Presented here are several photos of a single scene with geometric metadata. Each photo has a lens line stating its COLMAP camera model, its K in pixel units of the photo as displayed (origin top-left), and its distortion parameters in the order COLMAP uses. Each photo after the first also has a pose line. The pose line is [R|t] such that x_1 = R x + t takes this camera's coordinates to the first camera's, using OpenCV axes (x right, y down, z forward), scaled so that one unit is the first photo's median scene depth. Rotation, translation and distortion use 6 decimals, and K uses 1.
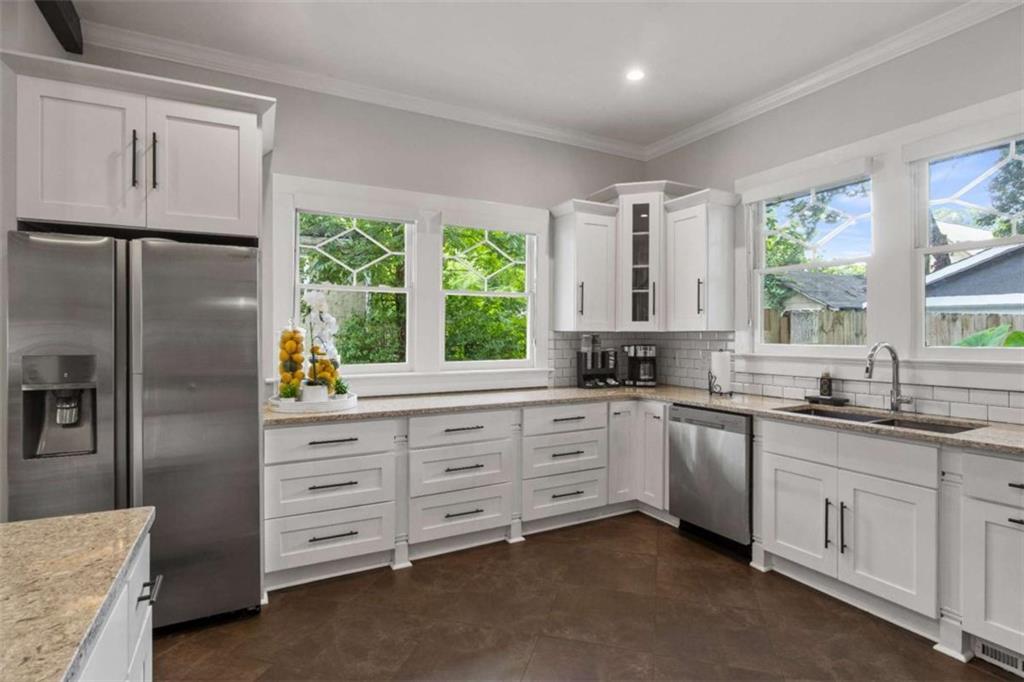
lens RADIAL K [[517.6, 0, 513.9], [0, 517.6, 328.1], [0, 0, 1]] dist [-0.002131, -0.000382]
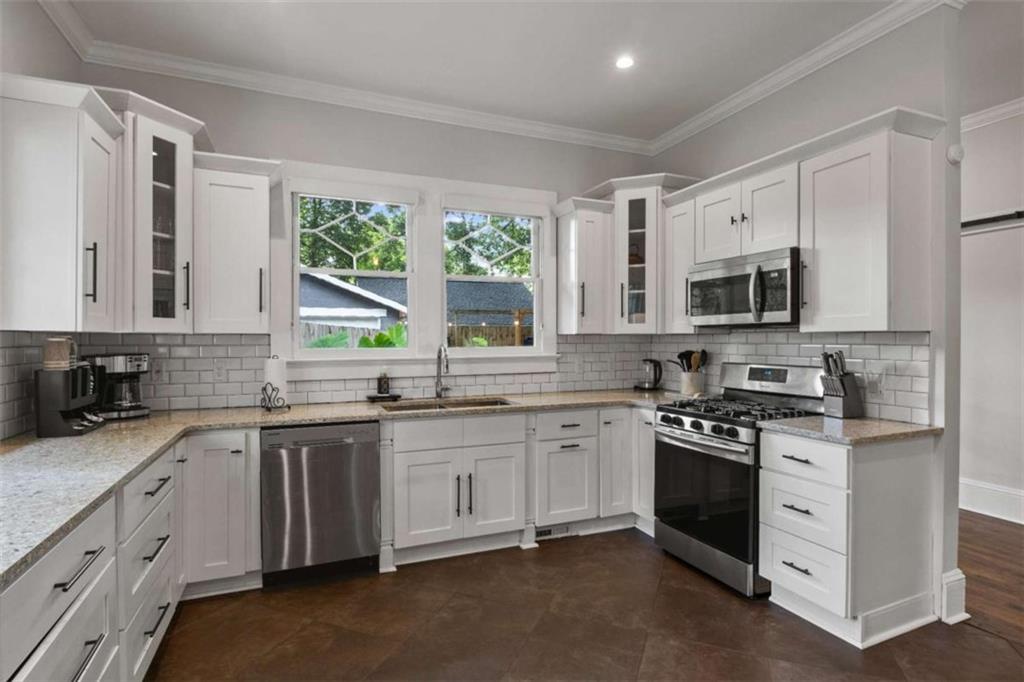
lens RADIAL K [[514.7, 0, 508.9], [0, 514.7, 342.2], [0, 0, 1]] dist [-0.004108, -0.000205]
pose [[0.097526, -0.007928, 0.995201, -0.496154], [-0.012264, 0.999883, 0.009167, 0.007918], [-0.995157, -0.013099, 0.097417, 0.674600]]
